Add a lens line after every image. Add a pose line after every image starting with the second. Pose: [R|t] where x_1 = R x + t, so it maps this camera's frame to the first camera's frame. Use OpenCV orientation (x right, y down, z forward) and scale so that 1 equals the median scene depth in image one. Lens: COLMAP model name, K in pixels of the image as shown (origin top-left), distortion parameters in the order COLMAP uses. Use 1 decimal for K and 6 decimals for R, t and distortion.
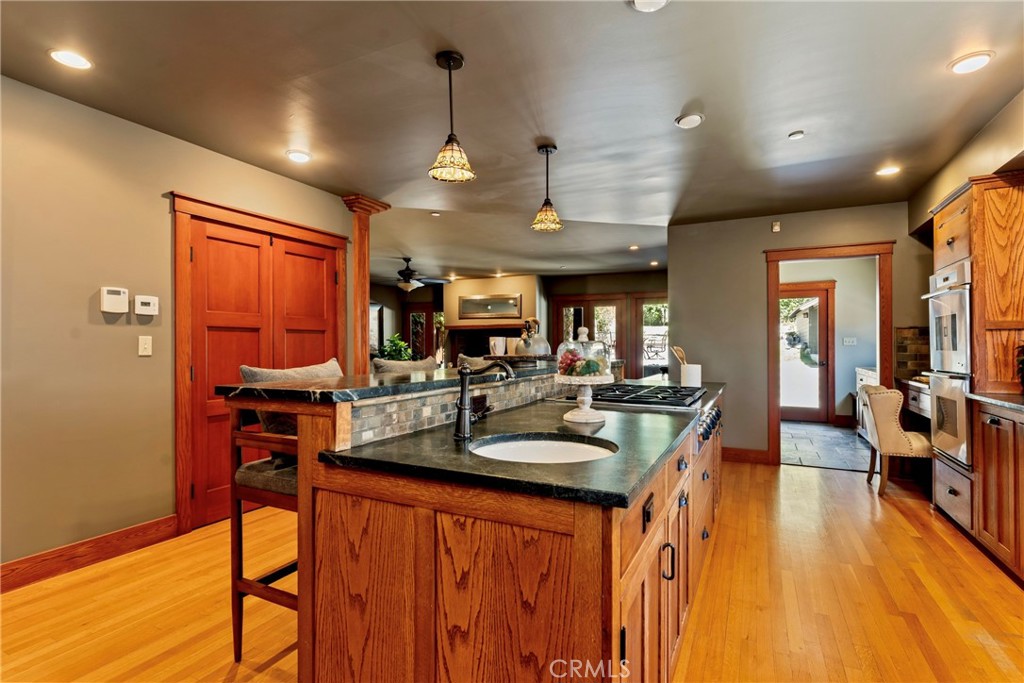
lens RADIAL K [[506.3, 0, 505.4], [0, 506.3, 341.0], [0, 0, 1]] dist [0.002412, 0.000111]
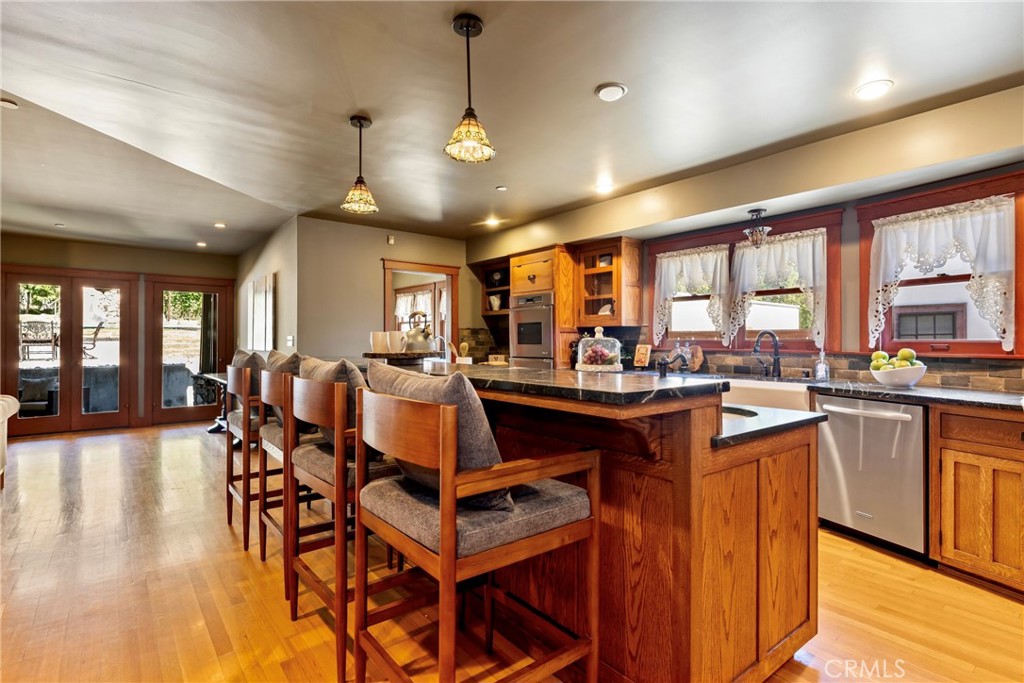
lens RADIAL K [[506.3, 0, 505.4], [0, 506.3, 341.0], [0, 0, 1]] dist [0.002412, 0.000111]
pose [[0.421540, 0.002136, 0.906807, -0.600329], [-0.011840, 0.999925, 0.003148, 0.004143], [-0.906733, -0.012063, 0.421534, 0.369937]]
